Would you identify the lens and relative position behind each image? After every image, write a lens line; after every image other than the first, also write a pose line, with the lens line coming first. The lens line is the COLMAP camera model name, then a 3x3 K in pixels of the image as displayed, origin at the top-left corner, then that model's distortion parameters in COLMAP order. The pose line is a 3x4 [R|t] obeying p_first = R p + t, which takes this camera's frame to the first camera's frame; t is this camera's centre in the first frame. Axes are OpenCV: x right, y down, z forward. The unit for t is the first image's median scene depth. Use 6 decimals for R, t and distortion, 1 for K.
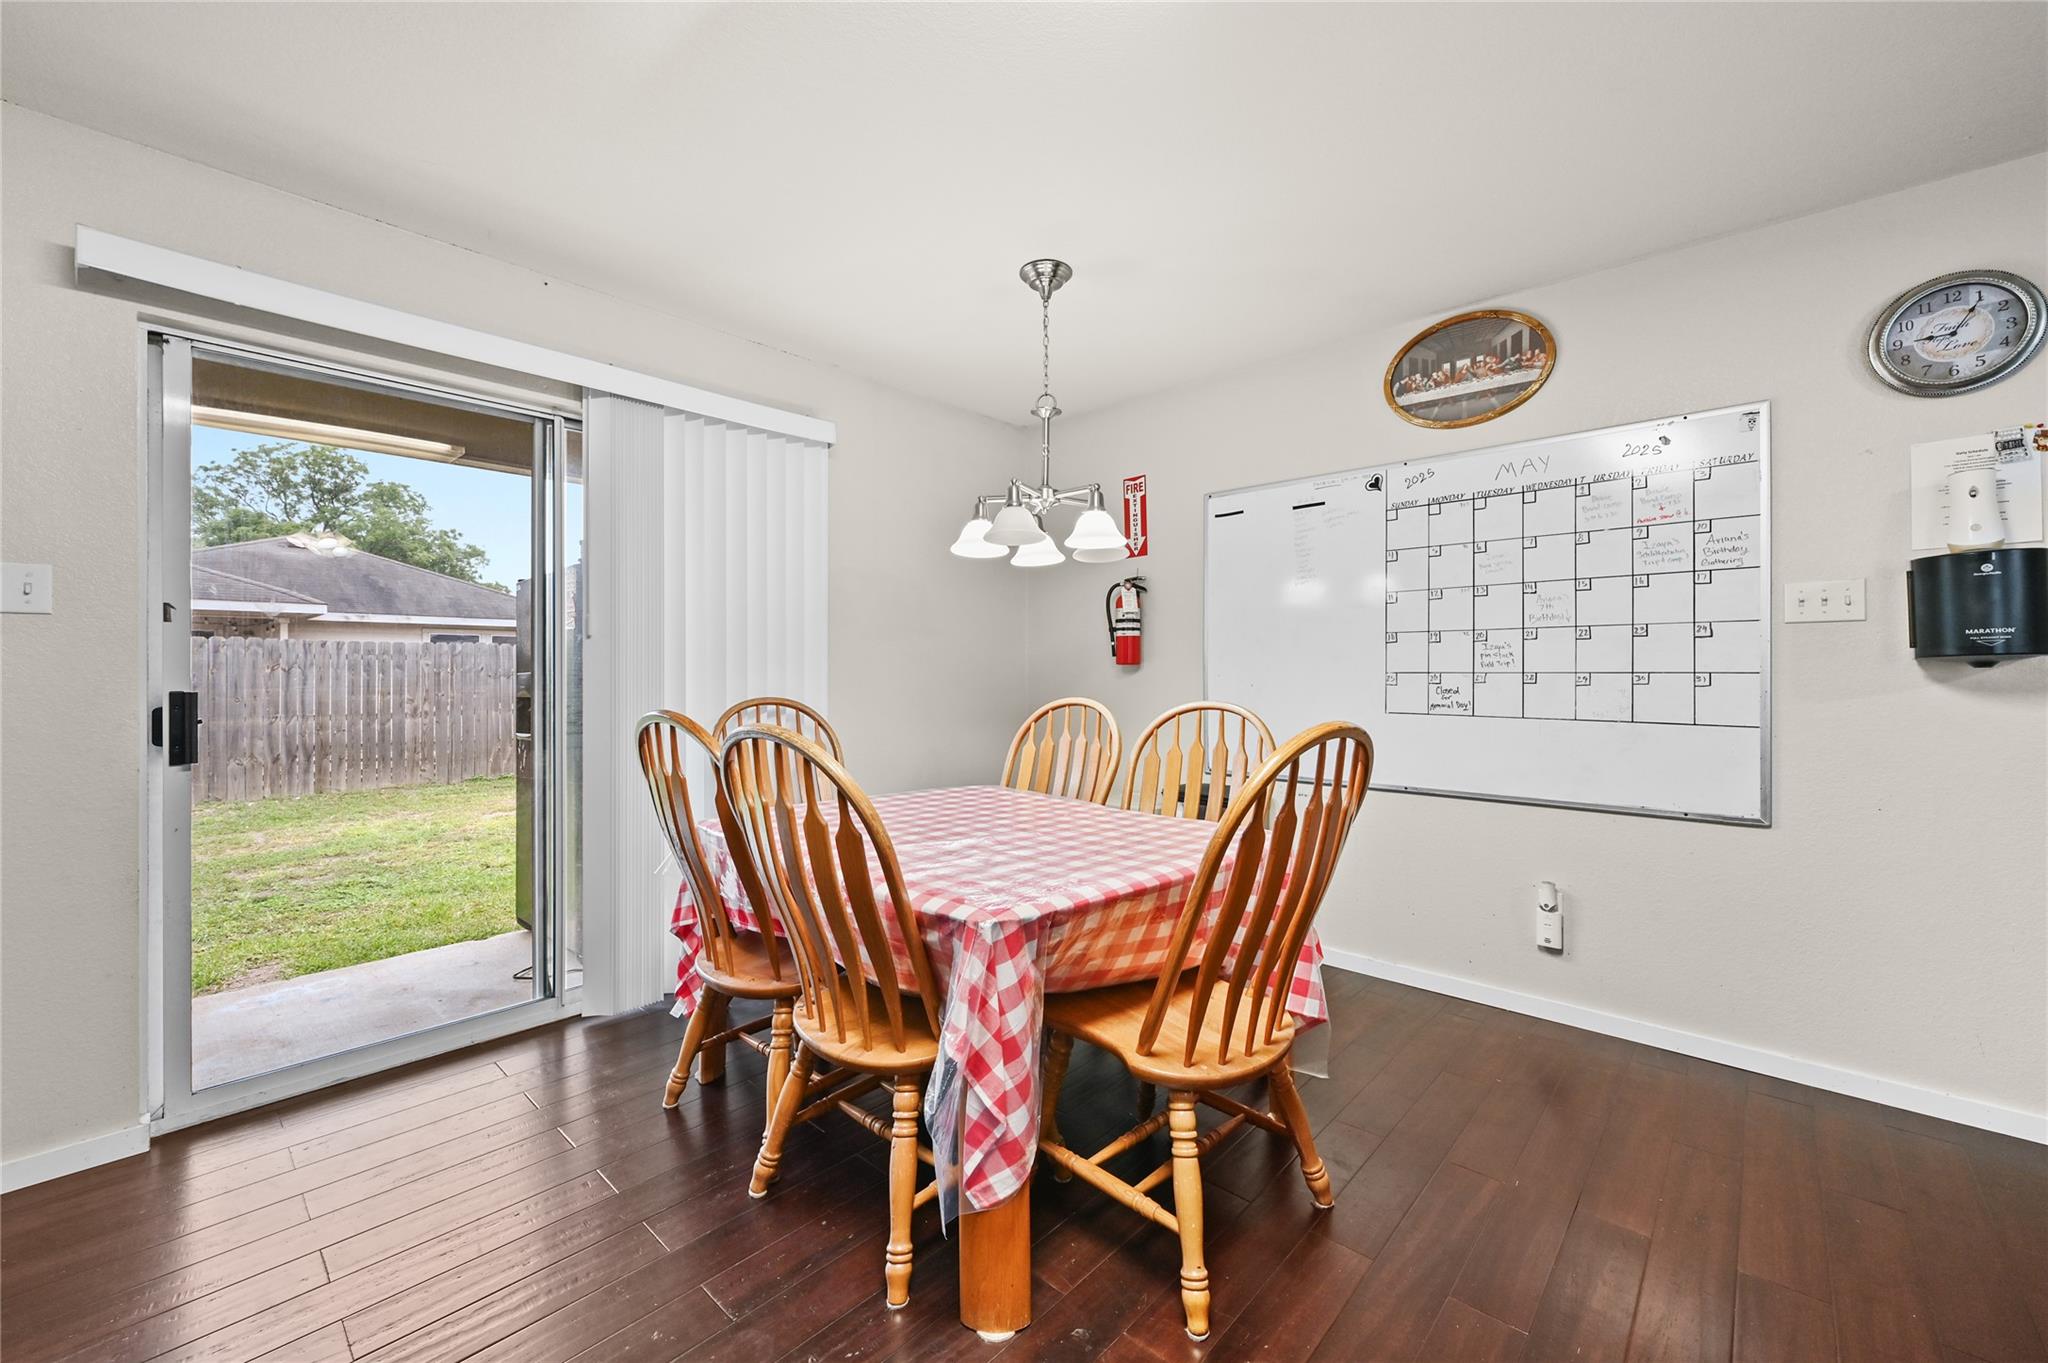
lens RADIAL K [[805.1, 0, 1028.9], [0, 805.1, 678.6], [0, 0, 1]] dist [-0.002676, -0.000028]
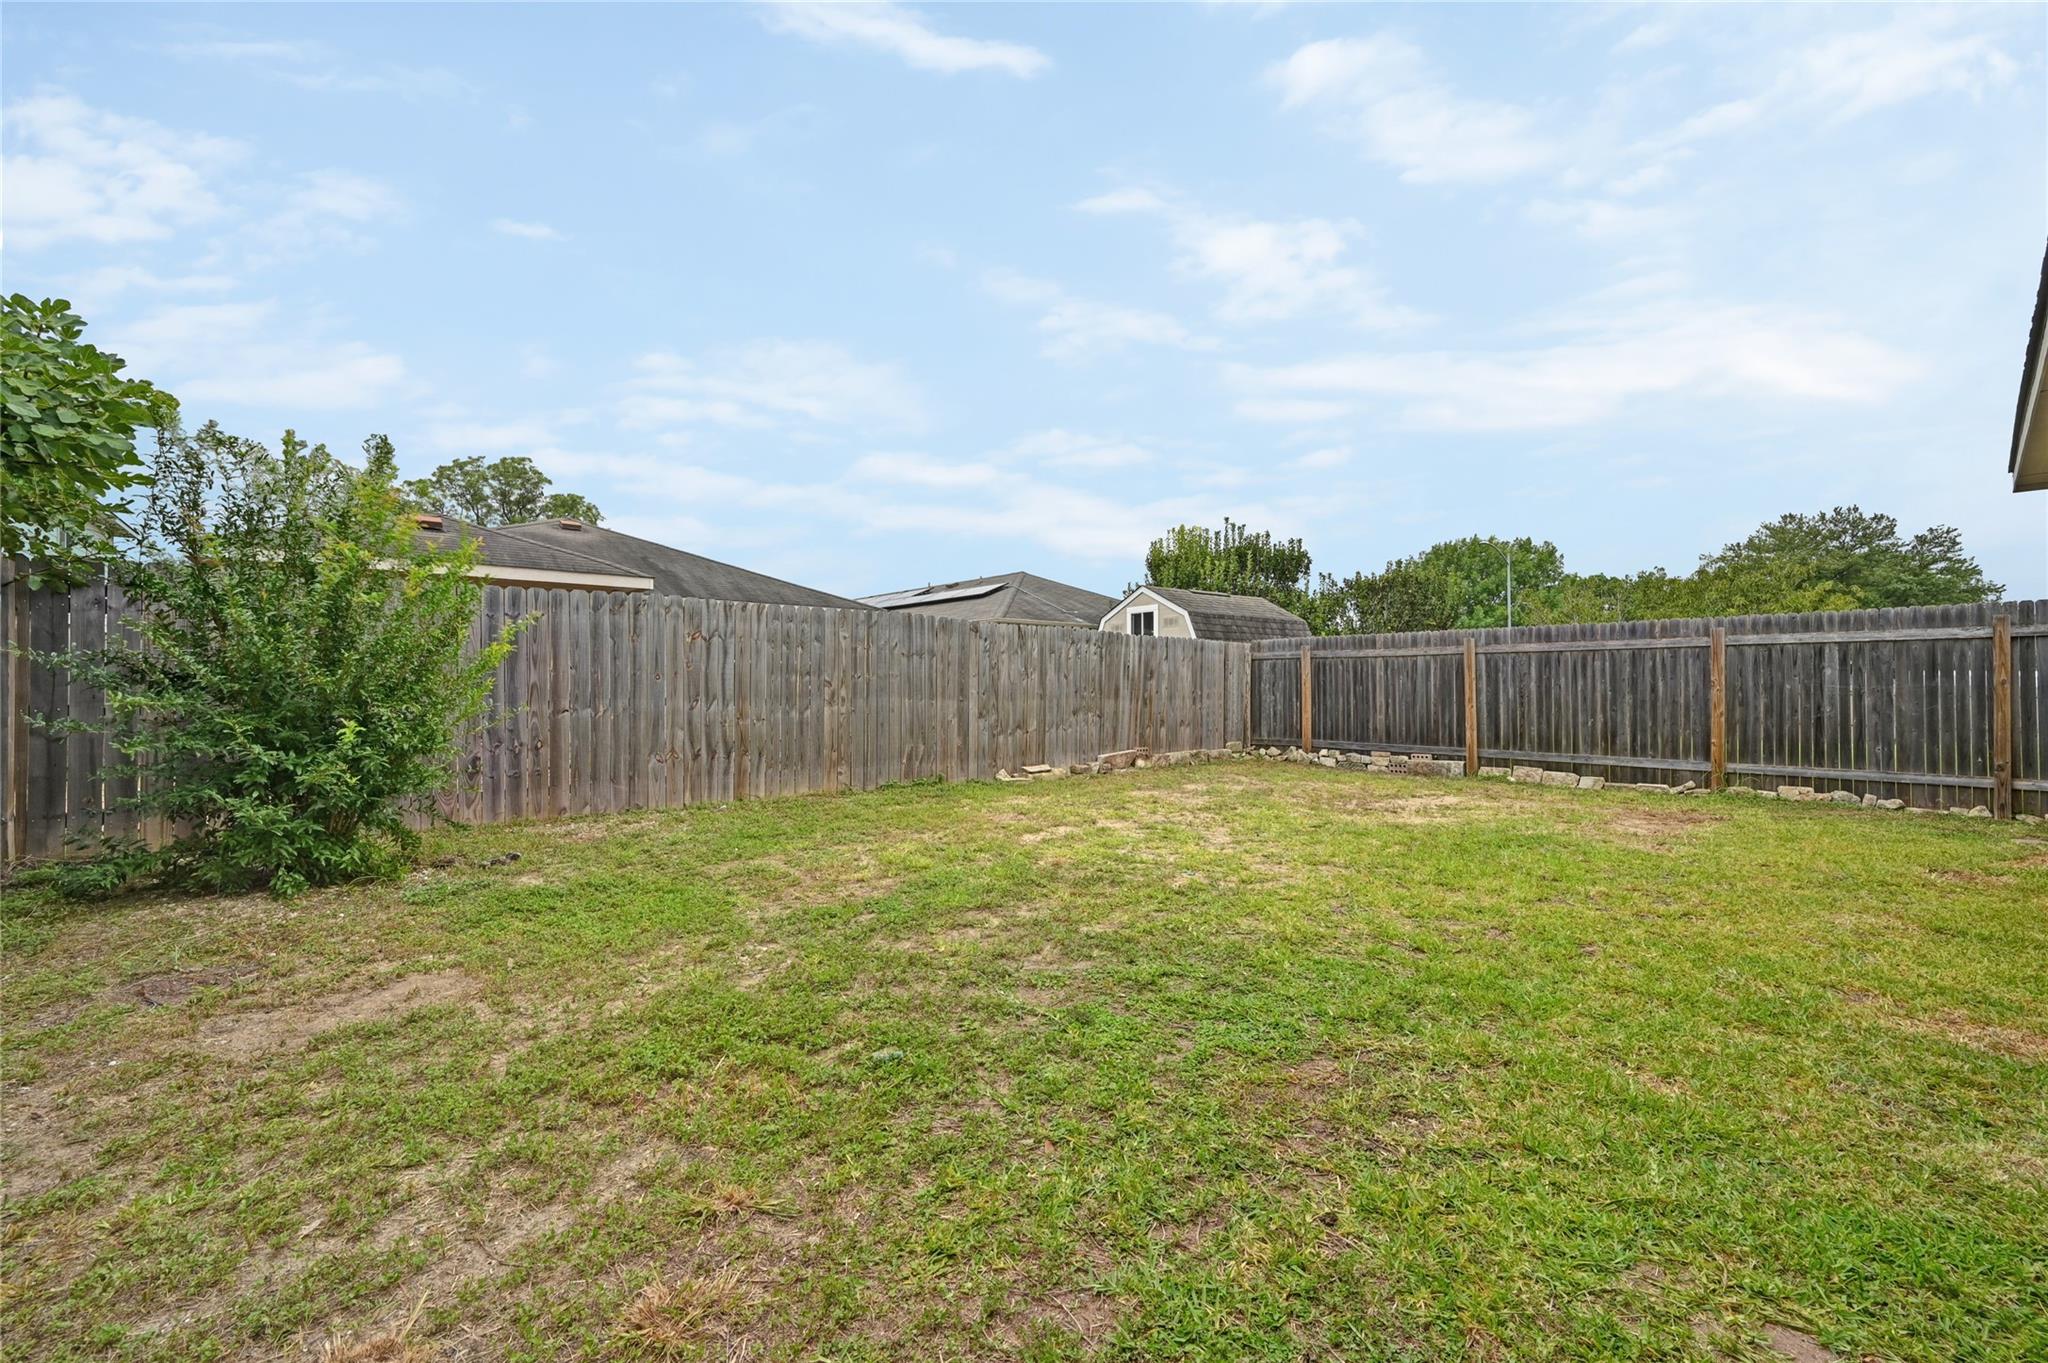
lens RADIAL K [[805.1, 0, 1028.9], [0, 805.1, 678.6], [0, 0, 1]] dist [-0.002676, -0.000028]
pose [[0.993459, 0.004199, -0.114115, -0.506884], [-0.006066, 0.999853, -0.016022, 0.035634], [0.114031, 0.016609, 0.993338, 0.259159]]
